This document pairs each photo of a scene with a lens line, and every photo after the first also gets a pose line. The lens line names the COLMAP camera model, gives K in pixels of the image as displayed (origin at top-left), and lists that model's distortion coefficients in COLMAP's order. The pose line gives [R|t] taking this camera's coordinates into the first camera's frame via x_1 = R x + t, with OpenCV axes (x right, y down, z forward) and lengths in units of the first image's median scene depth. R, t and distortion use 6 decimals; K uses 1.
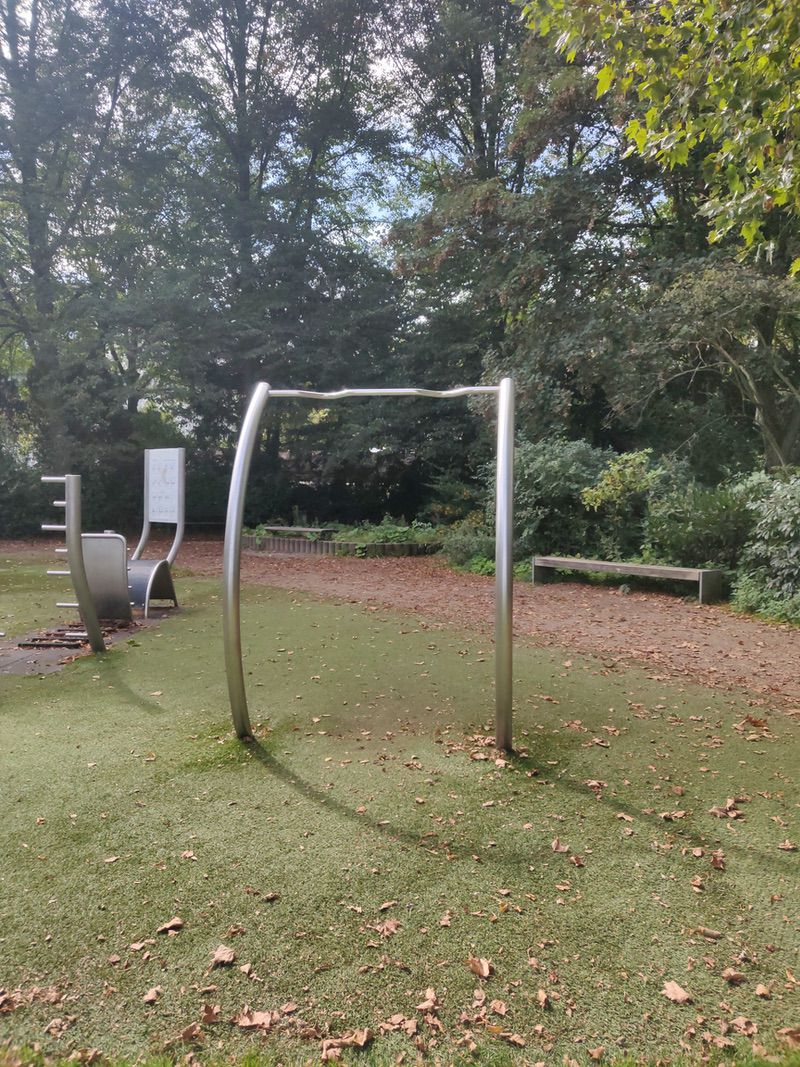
lens RADIAL K [[831.9, 0, 403.7], [0, 831.9, 534.3], [0, 0, 1]] dist [-0.007733, 0.078144]
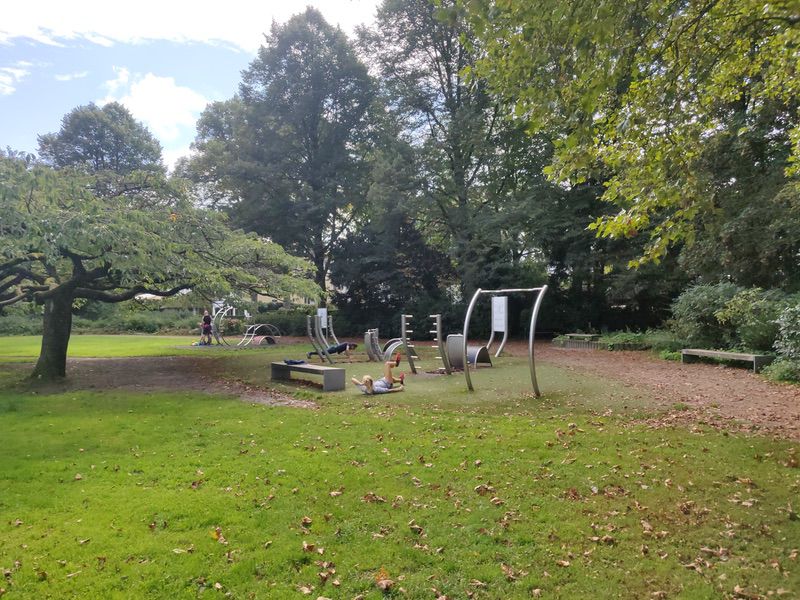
lens RADIAL K [[623.7, 0, 394.2], [0, 623.7, 302.0], [0, 0, 1]] dist [-0.007733, 0.078144]
pose [[0.849100, -0.029208, -0.527424, 0.310320], [-0.005580, 0.997918, -0.064247, 0.013842], [0.528203, 0.057495, 0.847169, -0.474346]]
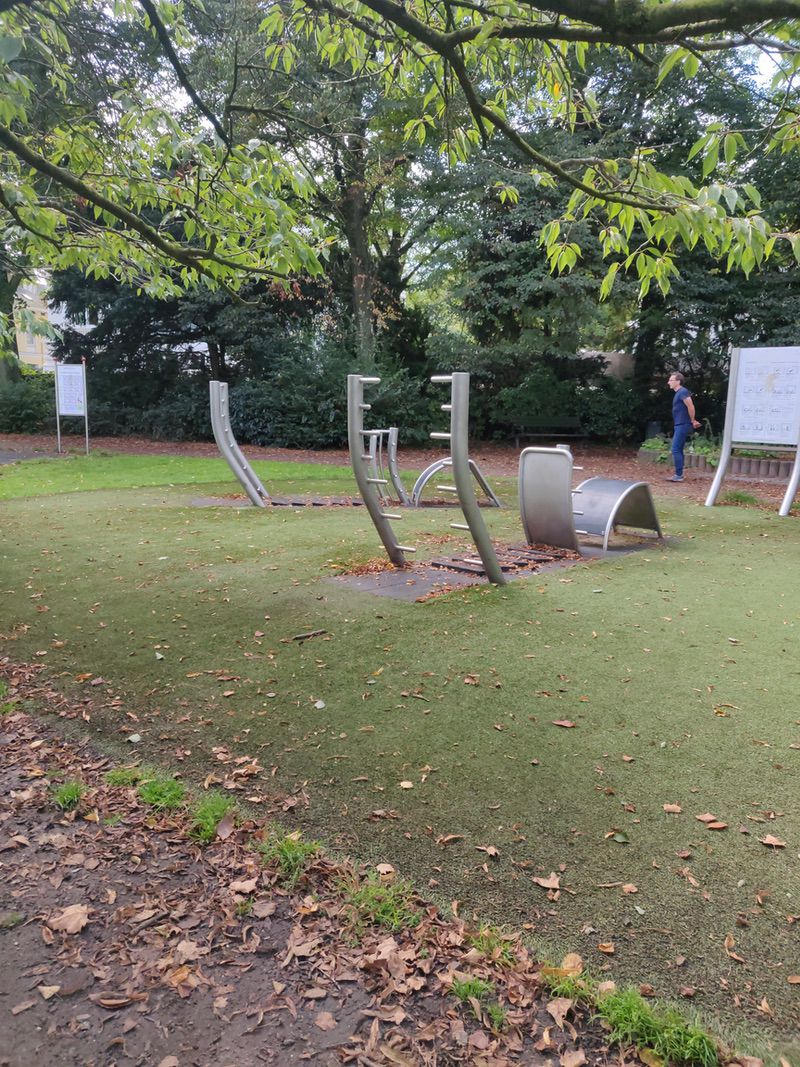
lens RADIAL K [[831.9, 0, 404.7], [0, 831.9, 531.5], [0, 0, 1]] dist [-0.007733, 0.078144]
pose [[0.993540, 0.030626, -0.109274, -0.507682], [-0.018376, 0.993606, 0.111397, -0.011820], [0.111987, -0.108669, 0.987750, 0.167842]]
